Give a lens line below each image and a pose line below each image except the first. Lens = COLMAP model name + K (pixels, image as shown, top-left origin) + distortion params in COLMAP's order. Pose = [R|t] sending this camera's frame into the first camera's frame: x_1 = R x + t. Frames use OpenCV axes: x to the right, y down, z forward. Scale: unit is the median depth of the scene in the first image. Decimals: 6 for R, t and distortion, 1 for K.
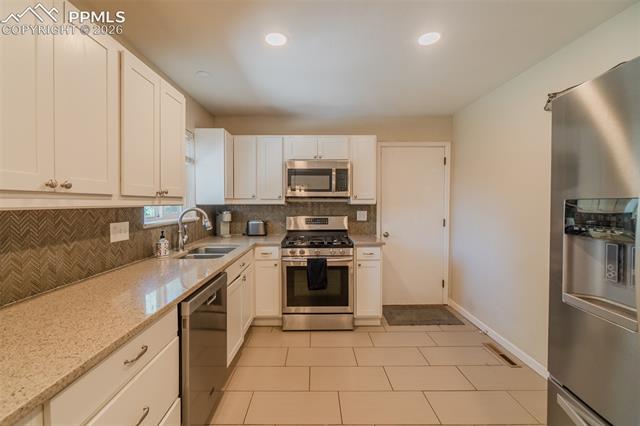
lens RADIAL K [[272.8, 0, 314.2], [0, 272.8, 210.0], [0, 0, 1]] dist [-0.009072, 0.000981]
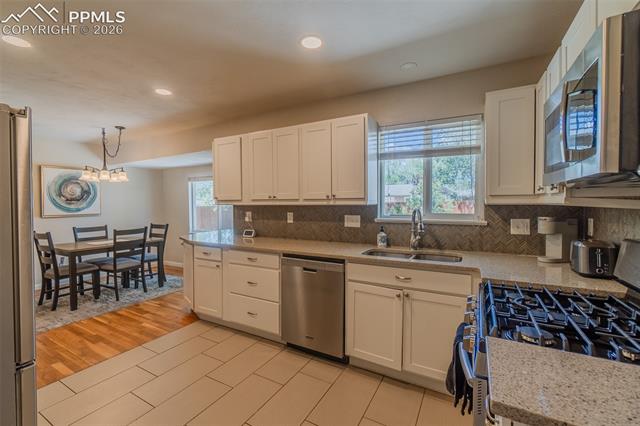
lens RADIAL K [[280.8, 0, 310.4], [0, 280.8, 209.0], [0, 0, 1]] dist [0.000312, 0.000115]
pose [[-0.506923, 0.019382, -0.861773, 0.601007], [-0.017904, 0.999295, 0.033006, -0.028861], [0.861805, 0.032161, -0.506218, 1.198783]]
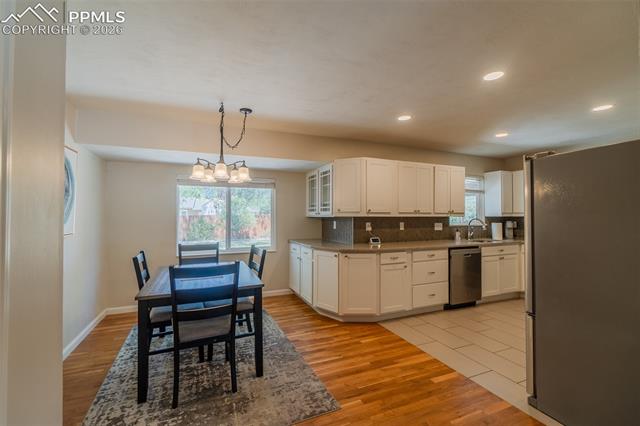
lens RADIAL K [[272.8, 0, 314.2], [0, 272.8, 210.0], [0, 0, 1]] dist [-0.009072, 0.000981]
pose [[0.381236, -0.020986, -0.924239, 0.922634], [-0.025424, 0.999126, -0.033174, 0.028517], [0.924128, 0.036145, 0.380369, -0.813091]]
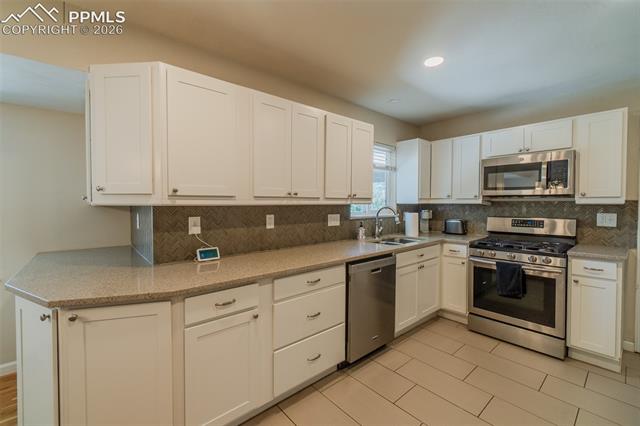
lens RADIAL K [[272.8, 0, 314.2], [0, 272.8, 210.0], [0, 0, 1]] dist [-0.009072, 0.000981]
pose [[0.645429, 0.021384, -0.763521, 0.332804], [-0.020715, 0.999730, 0.010488, 0.004118], [0.763540, 0.009048, 0.645698, -0.103180]]
